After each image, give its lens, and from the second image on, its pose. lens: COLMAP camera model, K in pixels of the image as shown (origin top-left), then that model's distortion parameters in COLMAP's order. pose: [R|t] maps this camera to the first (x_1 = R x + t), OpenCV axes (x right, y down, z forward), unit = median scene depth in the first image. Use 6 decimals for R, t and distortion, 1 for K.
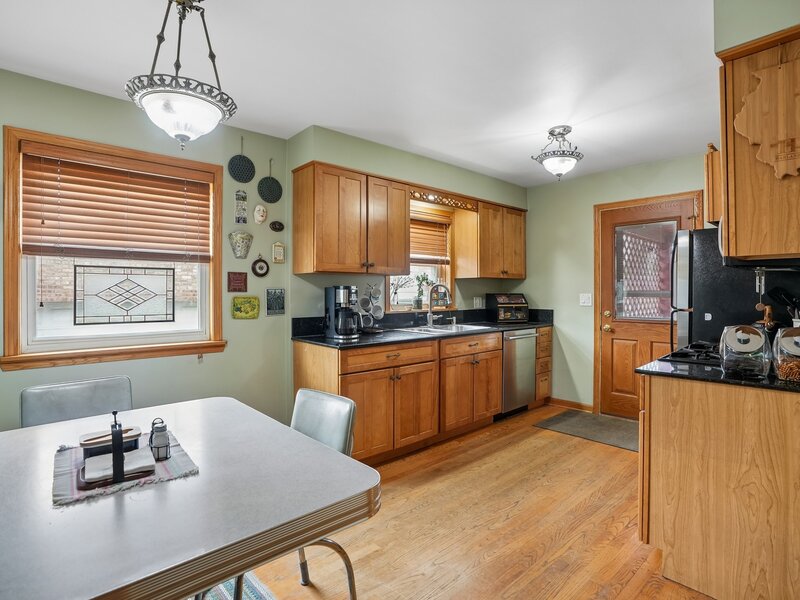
lens RADIAL K [[429.8, 0, 397.0], [0, 429.8, 294.5], [0, 0, 1]] dist [-0.004497, 0.000377]
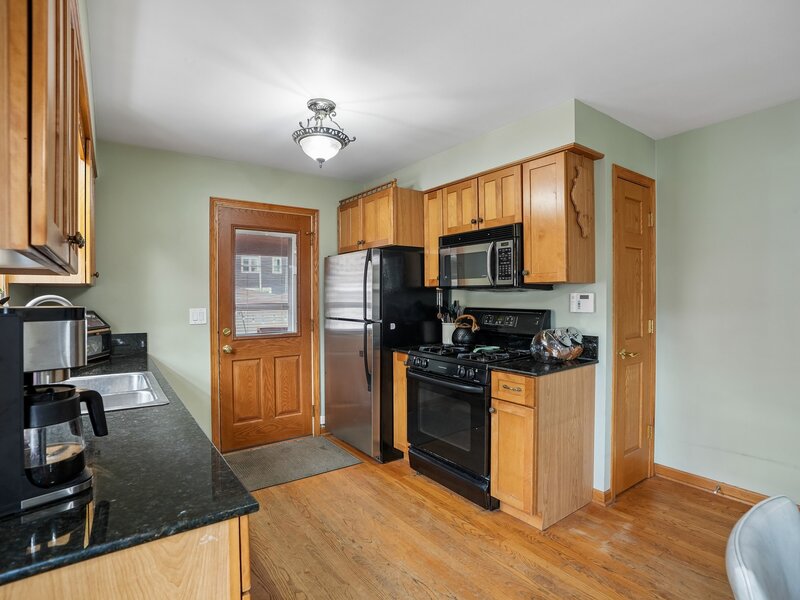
lens RADIAL K [[423.2, 0, 400.4], [0, 423.2, 302.8], [0, 0, 1]] dist [-0.064945, 0.000242]
pose [[0.081653, -0.015093, 0.996547, -0.390030], [0.010778, 0.999840, 0.014259, -0.026489], [-0.996603, 0.009577, 0.081802, 0.816844]]
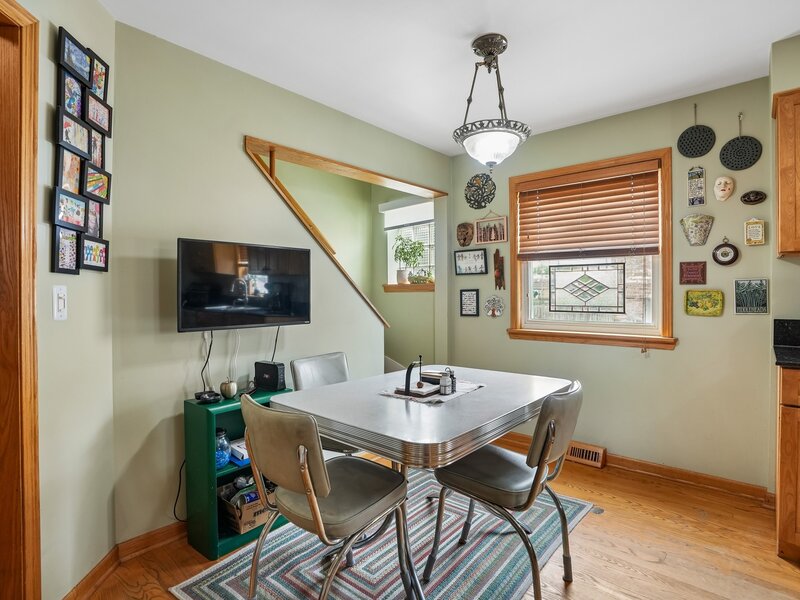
lens RADIAL K [[429.8, 0, 397.0], [0, 429.8, 294.5], [0, 0, 1]] dist [-0.004497, 0.000377]
pose [[0.148896, 0.003345, -0.988847, 0.401576], [-0.004408, 0.999987, 0.002719, 0.014865], [0.988843, 0.003954, 0.148909, 0.278862]]
